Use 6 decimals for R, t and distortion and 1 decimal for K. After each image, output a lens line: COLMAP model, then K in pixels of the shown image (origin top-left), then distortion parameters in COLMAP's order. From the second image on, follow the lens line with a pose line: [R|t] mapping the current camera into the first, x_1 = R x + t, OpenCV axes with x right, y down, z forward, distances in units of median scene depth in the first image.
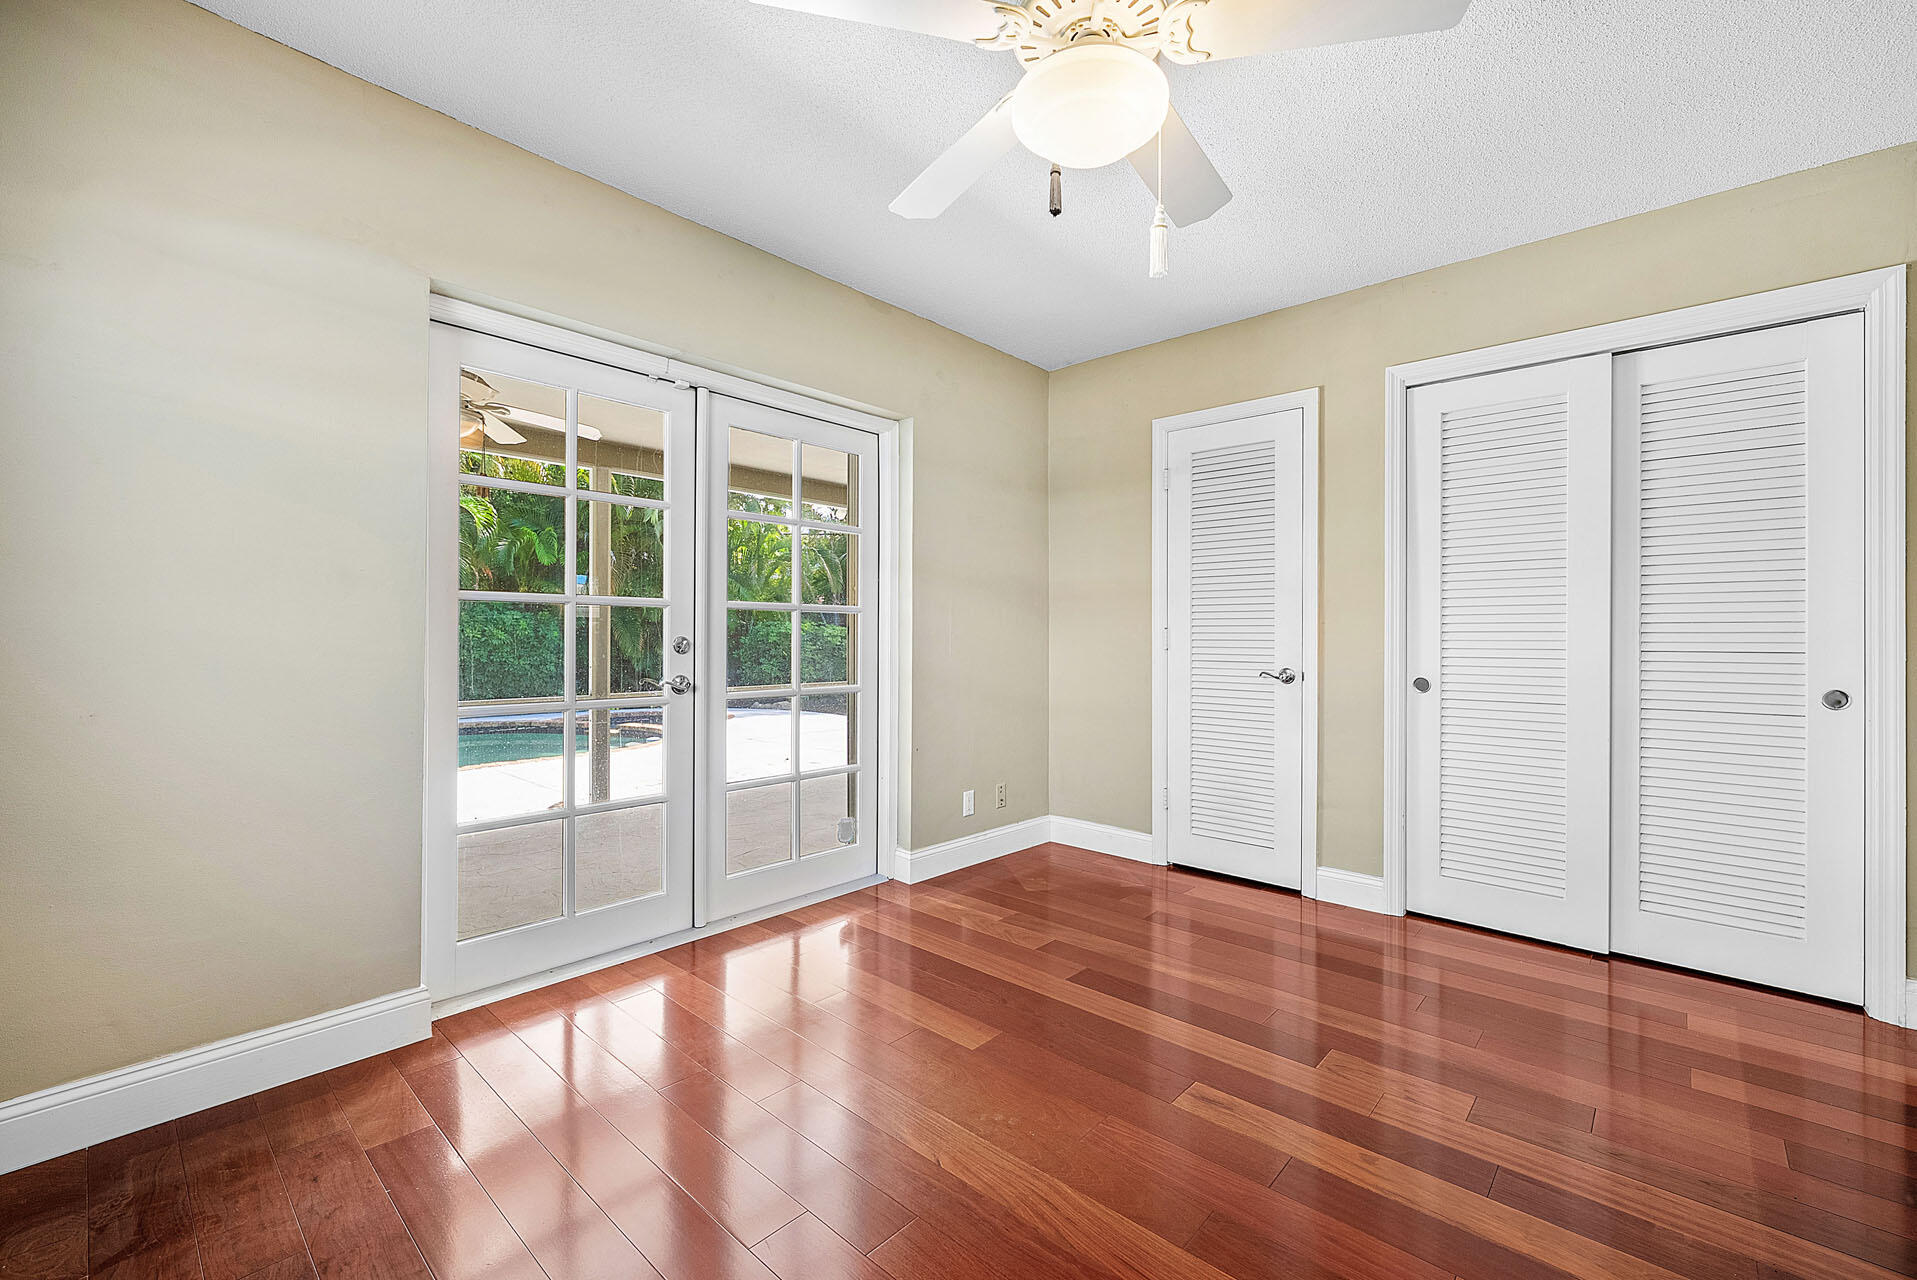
lens RADIAL K [[808.8, 0, 966.2], [0, 808.8, 638.2], [0, 0, 1]] dist [0.003276, 0.000056]
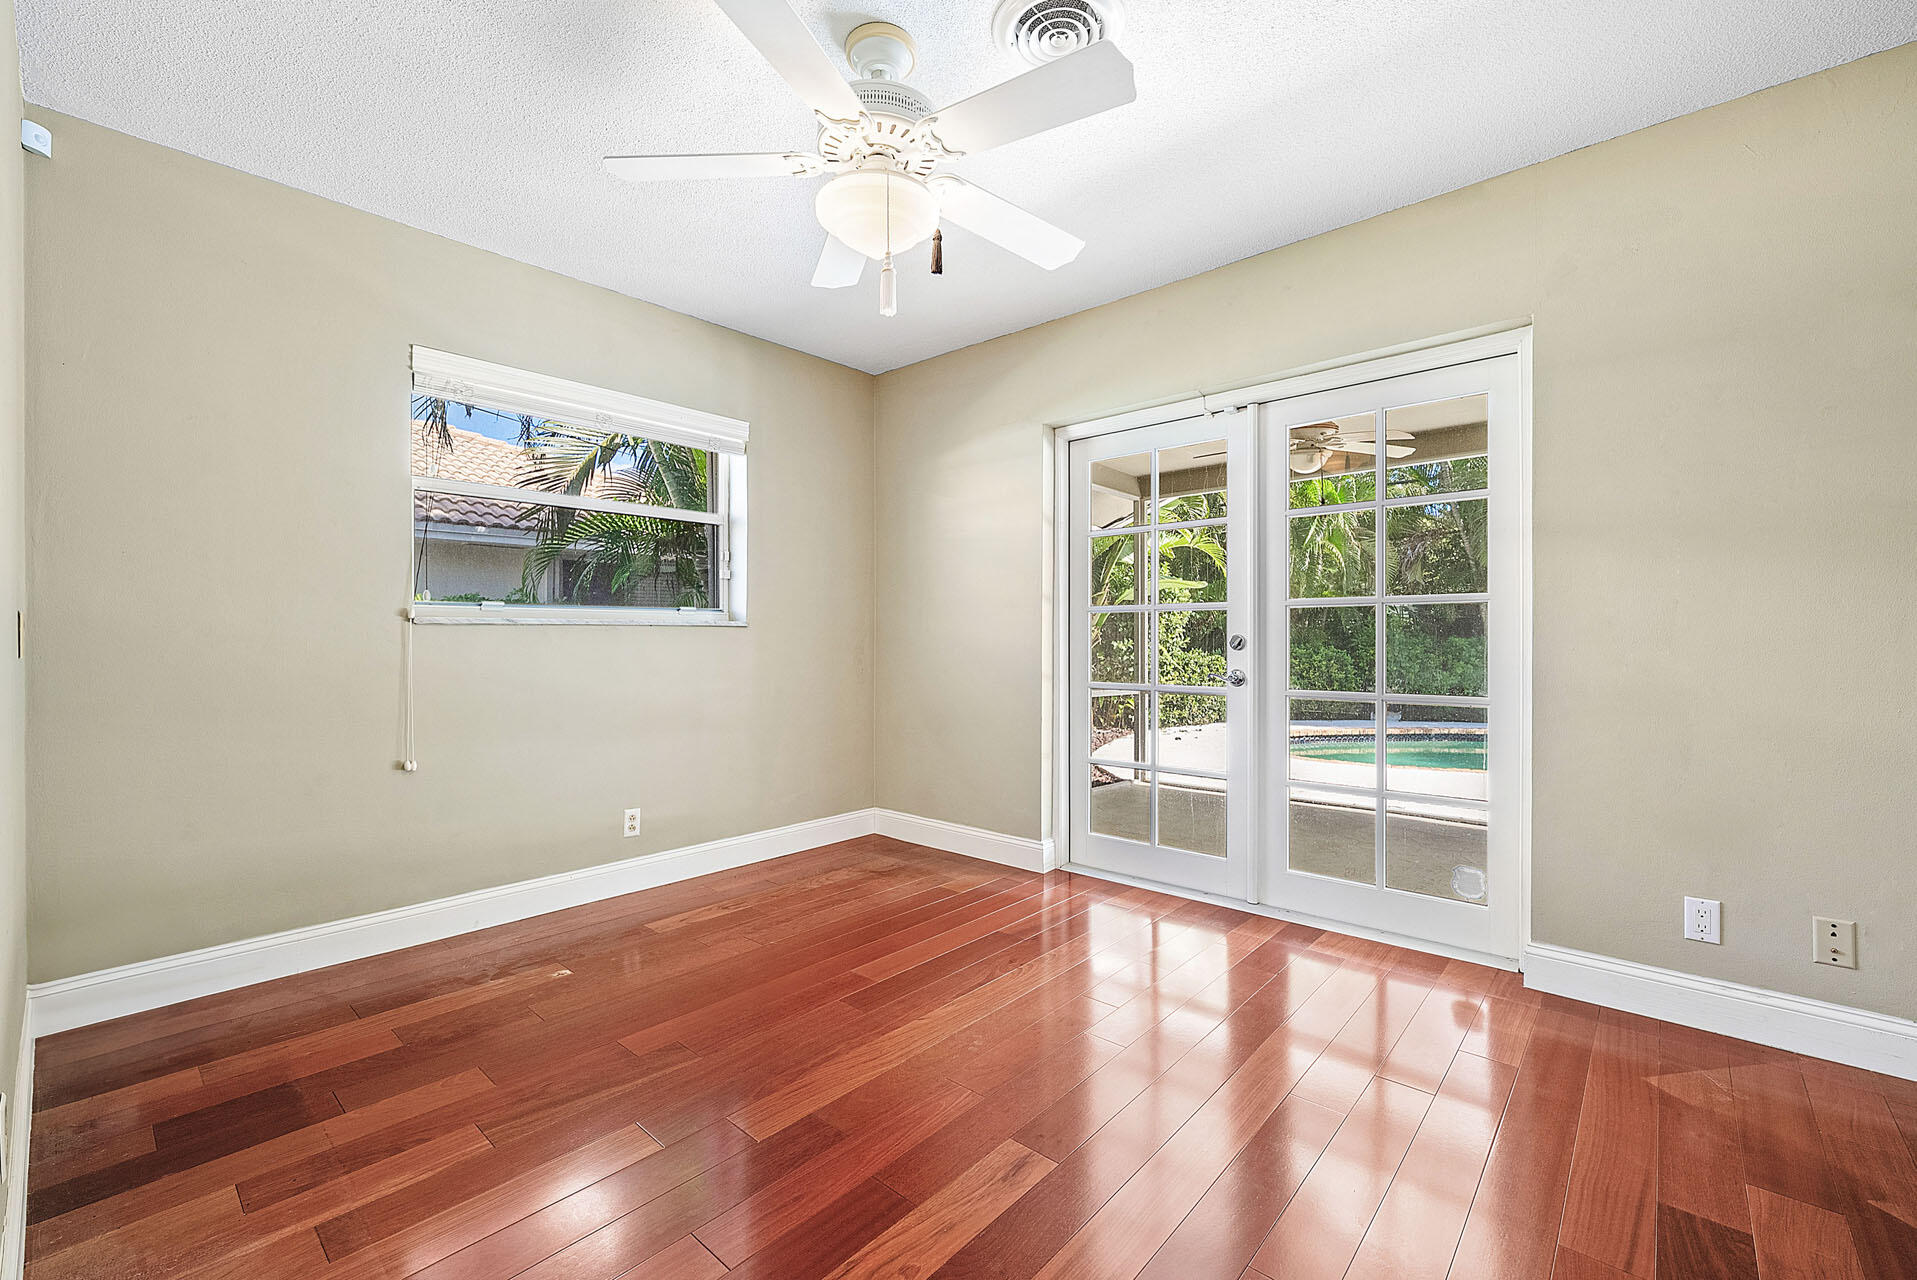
lens RADIAL K [[808.8, 0, 966.1], [0, 808.8, 641.3], [0, 0, 1]] dist [0.003276, 0.000056]
pose [[0.001346, -0.006743, -0.999976, 0.743418], [-0.005180, 0.999964, -0.006750, 0.016982], [0.999986, 0.005189, 0.001311, 0.610802]]
